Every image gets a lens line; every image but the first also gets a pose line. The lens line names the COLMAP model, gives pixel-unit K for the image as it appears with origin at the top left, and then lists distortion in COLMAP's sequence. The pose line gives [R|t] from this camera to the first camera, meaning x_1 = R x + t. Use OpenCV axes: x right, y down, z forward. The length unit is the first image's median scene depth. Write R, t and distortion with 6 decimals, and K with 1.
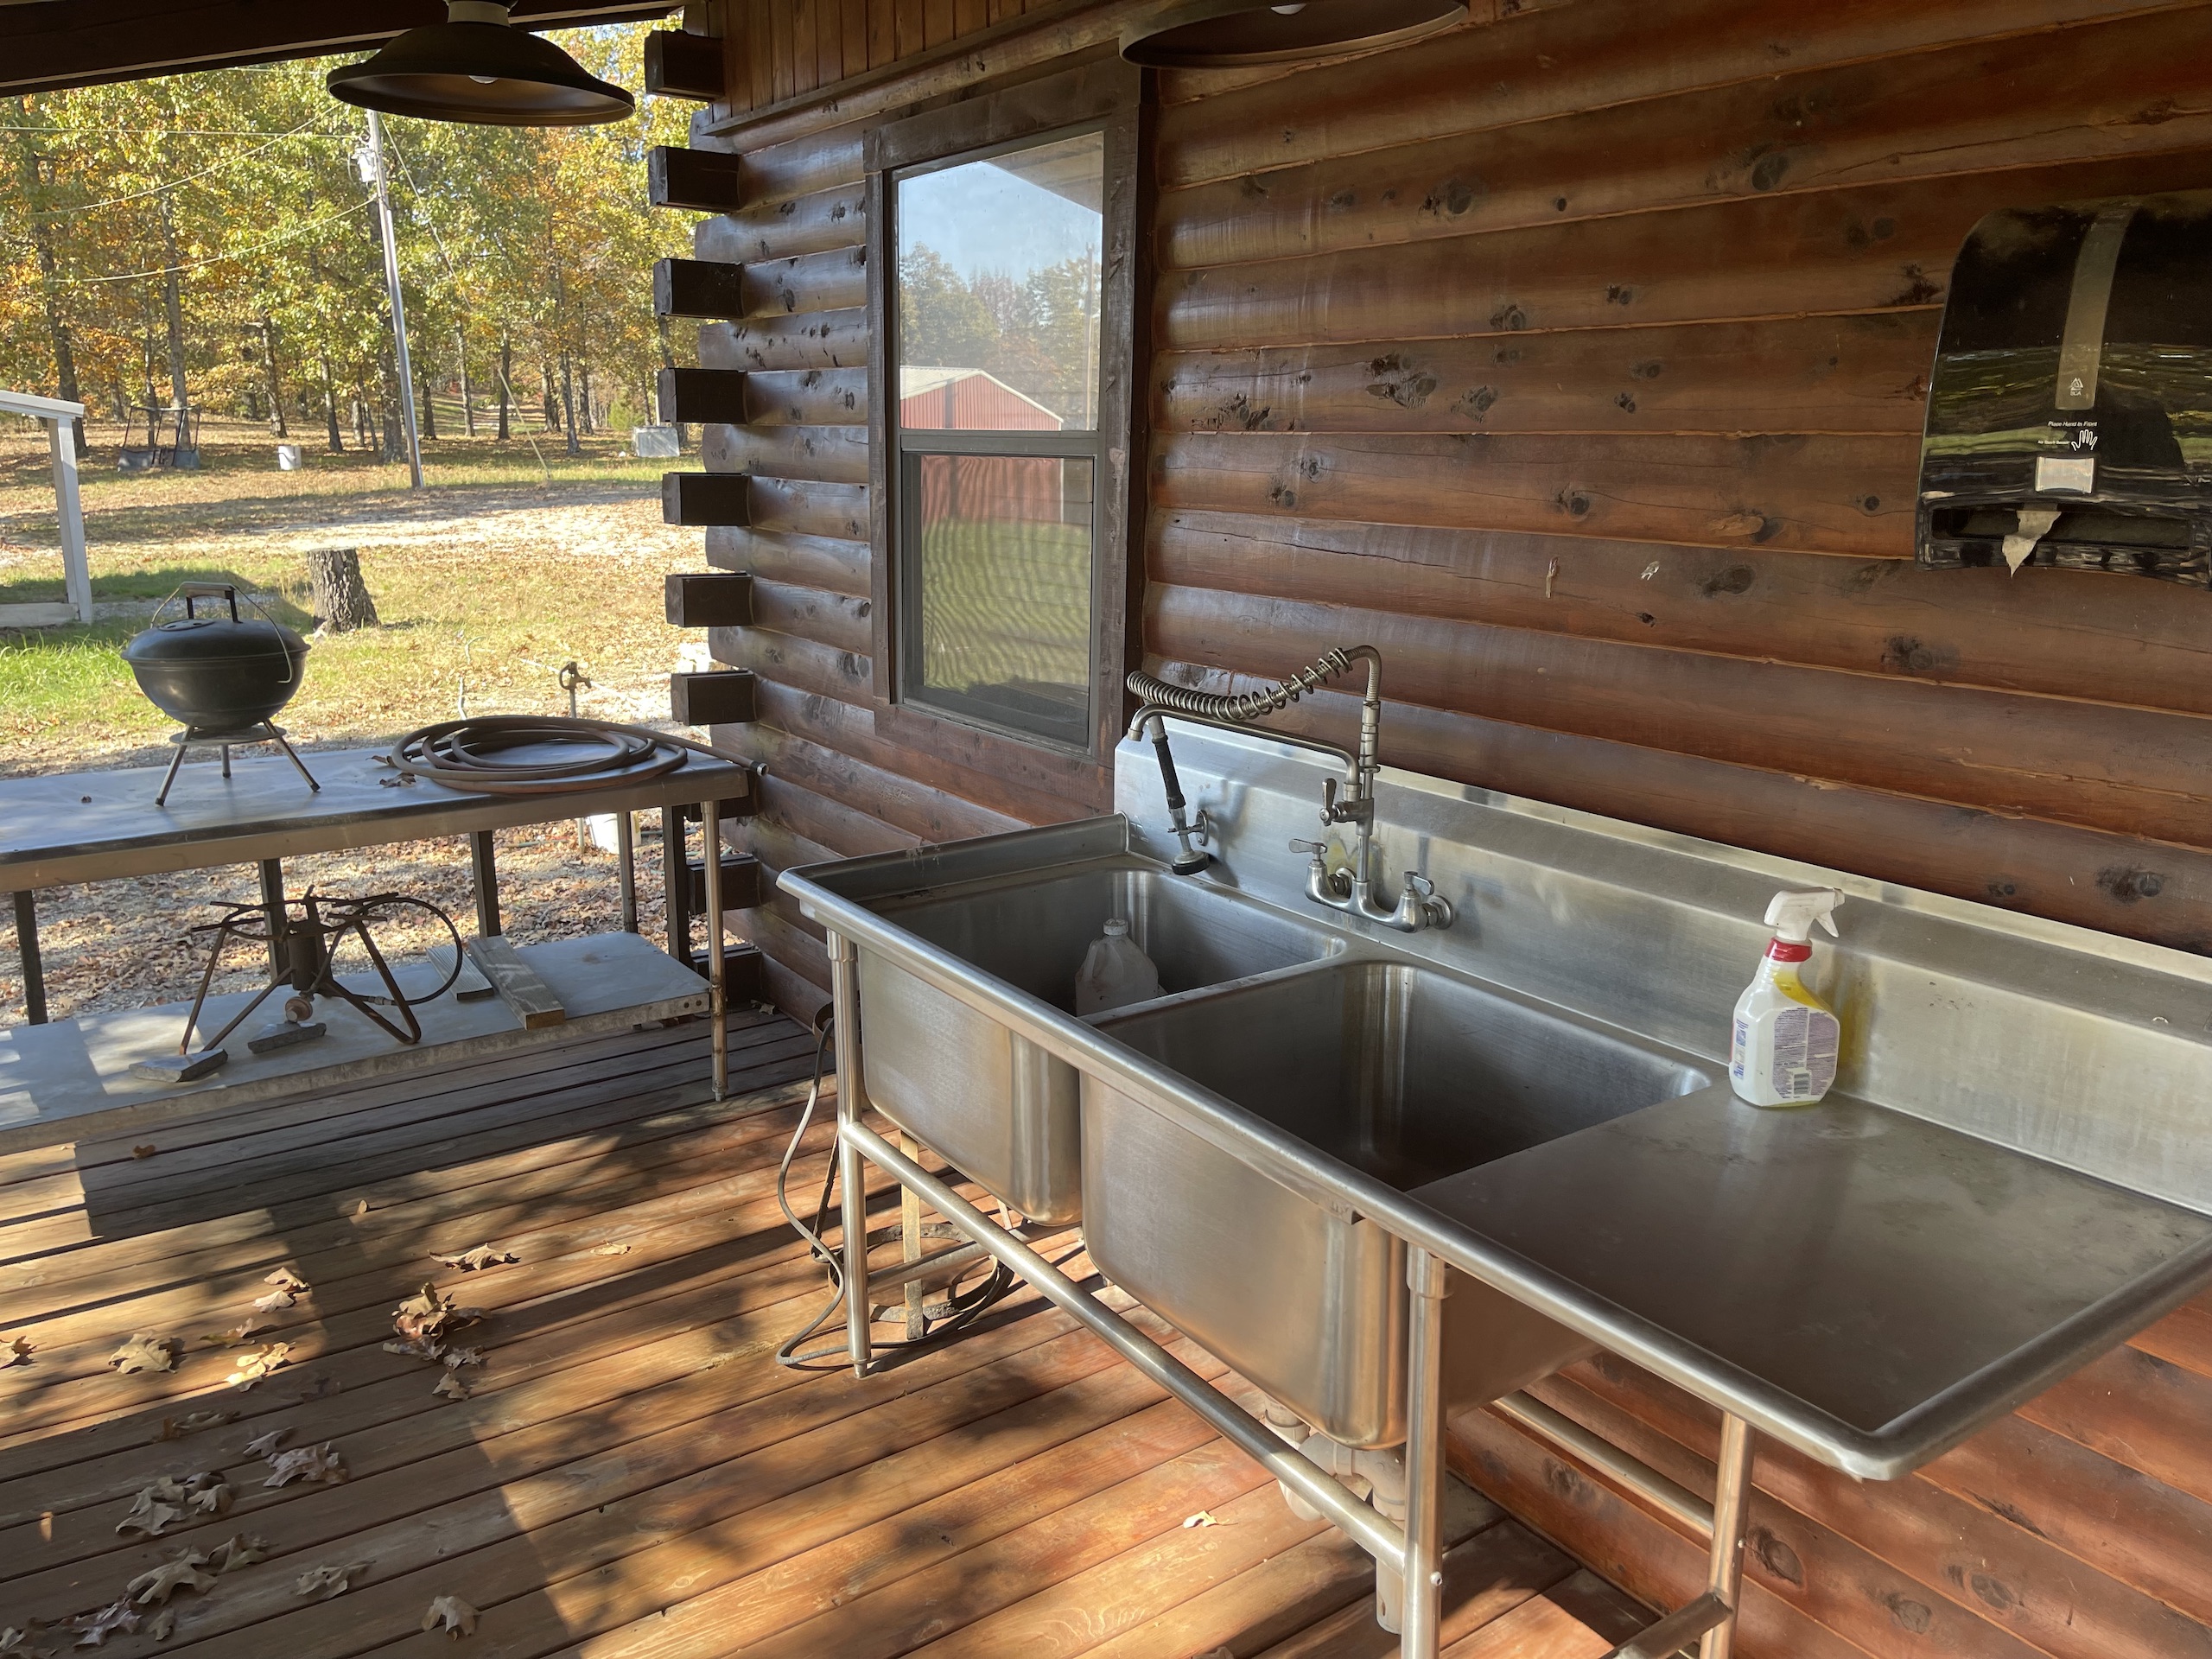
lens RADIAL K [[1689.9, 0, 1099.5], [0, 1689.9, 817.1], [0, 0, 1]] dist [0.004524, -0.028482]
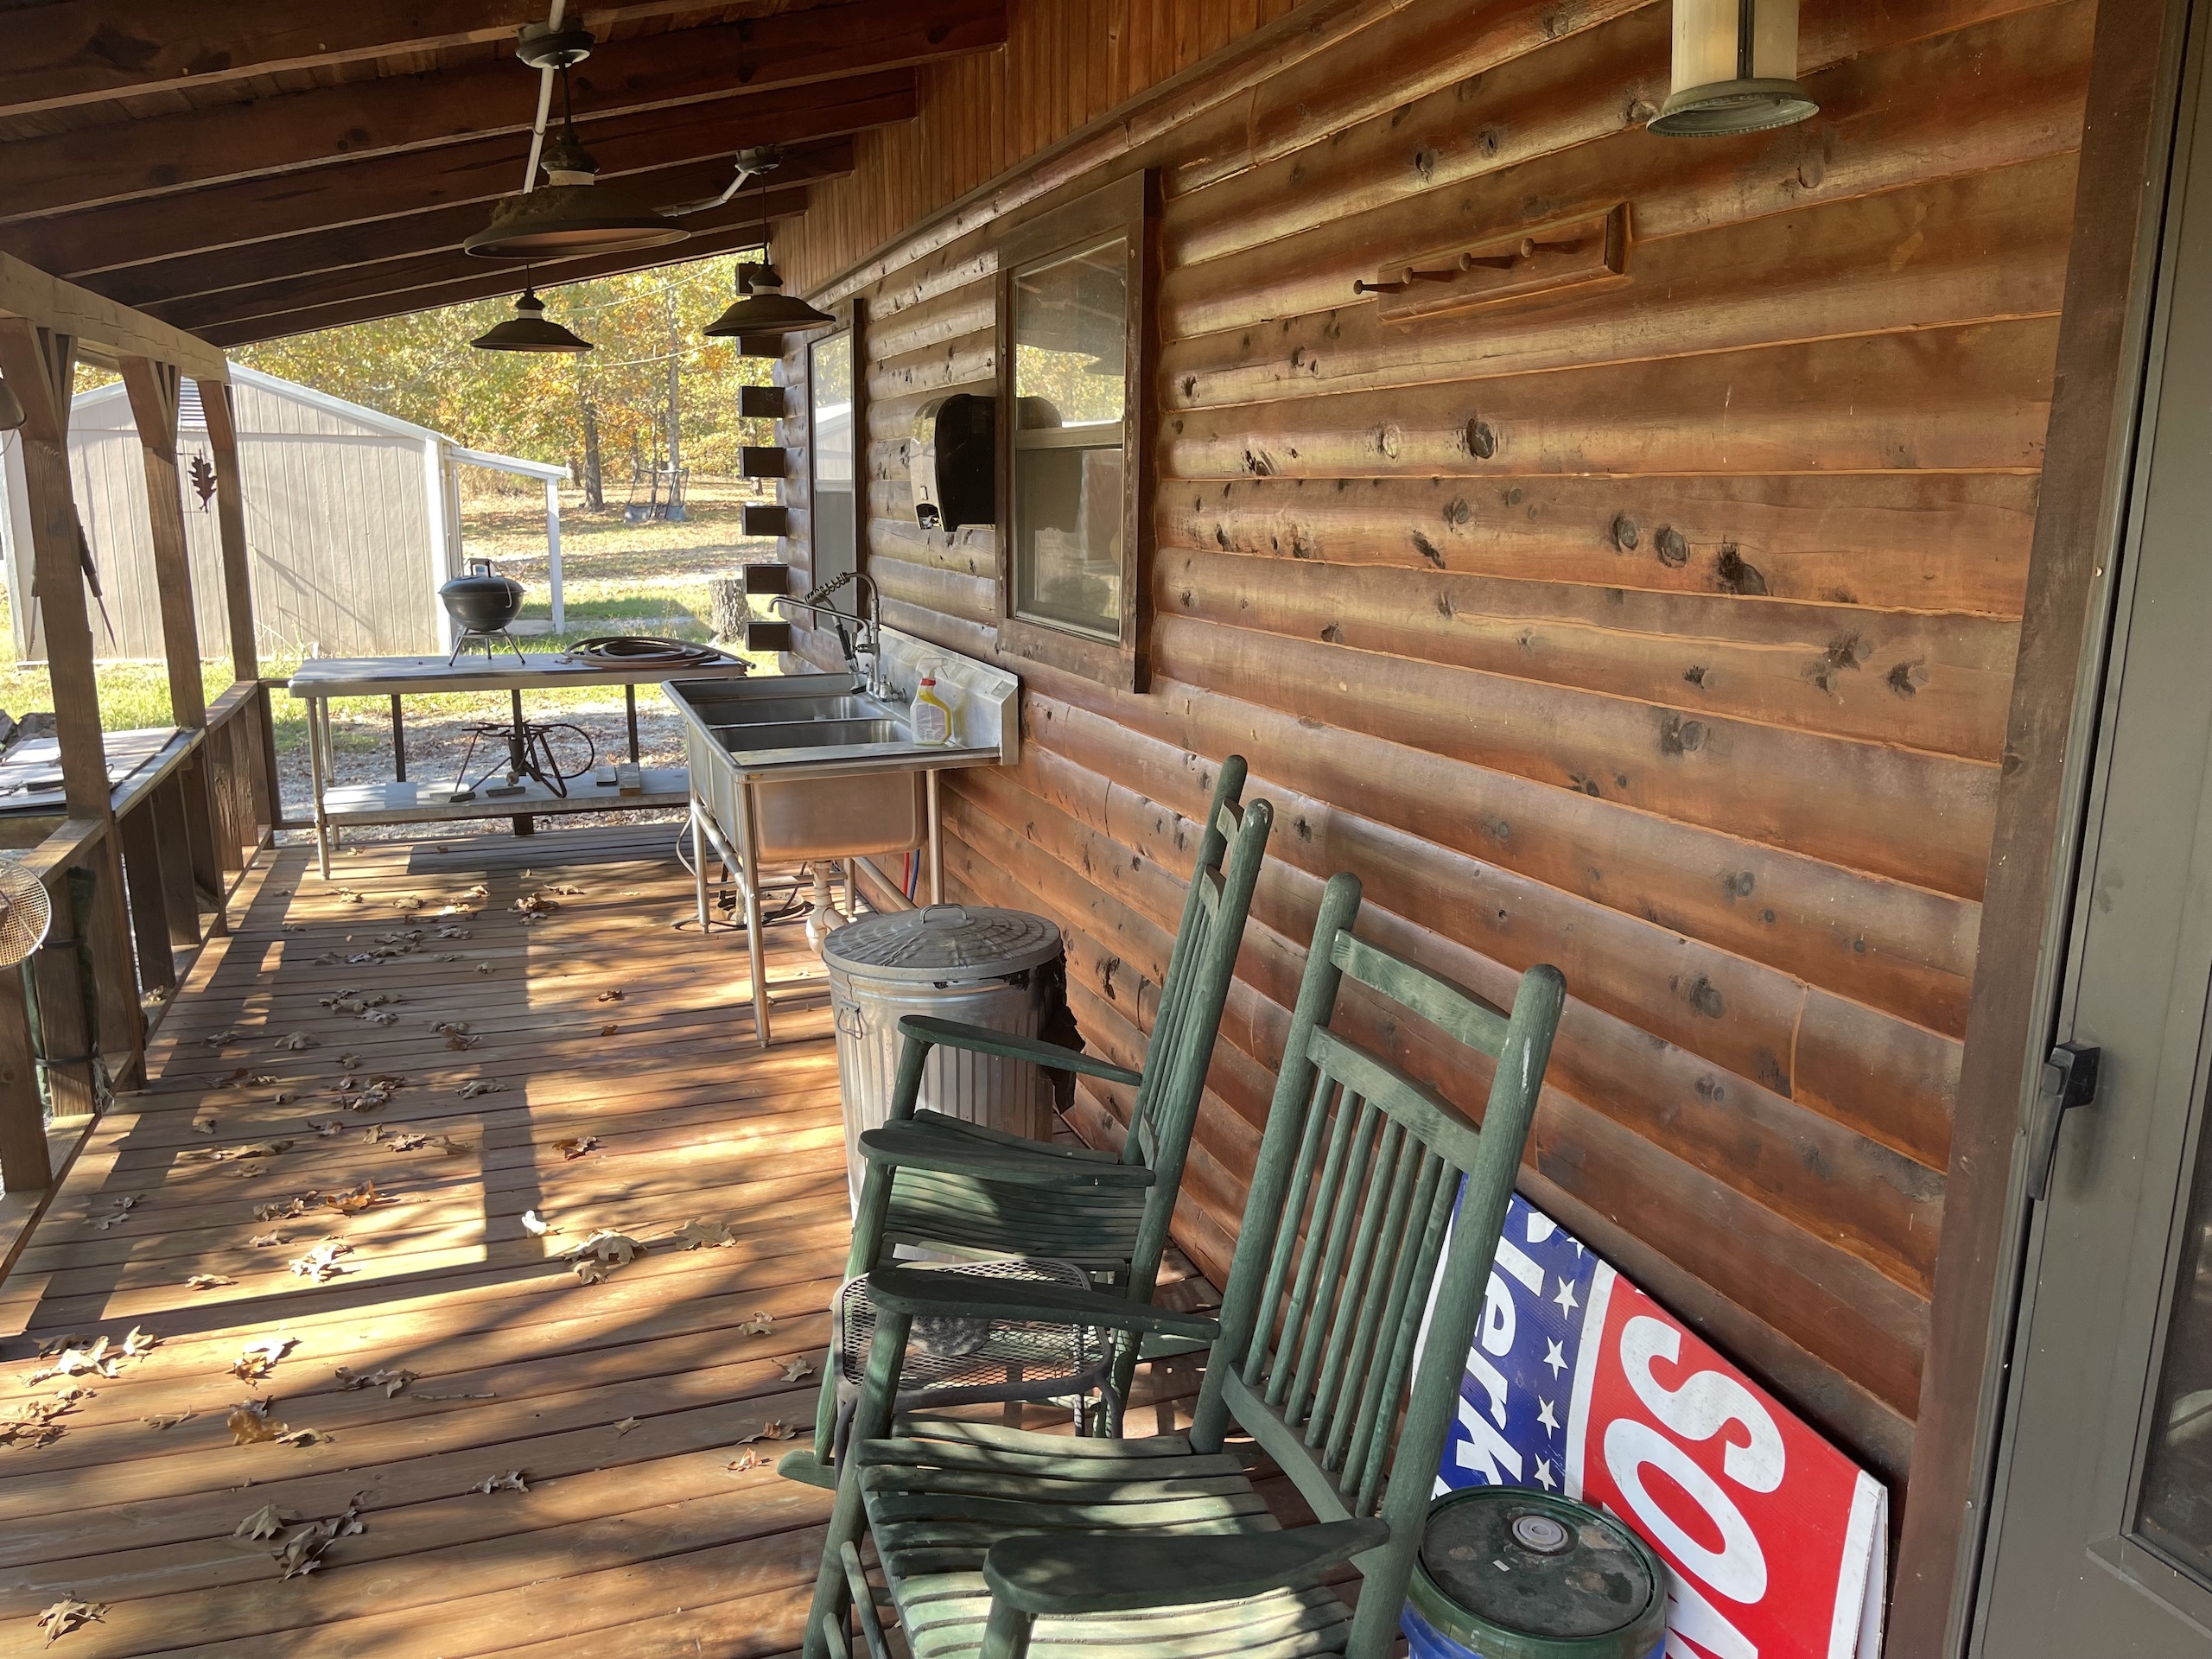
lens RADIAL K [[1689.9, 0, 1104.4], [0, 1689.9, 844.7], [0, 0, 1]] dist [0.004524, -0.028482]
pose [[0.965274, 0.052063, -0.256001, 0.585496], [-0.056751, 0.998328, -0.010955, 0.148257], [0.255003, 0.025103, 0.966614, -0.604066]]
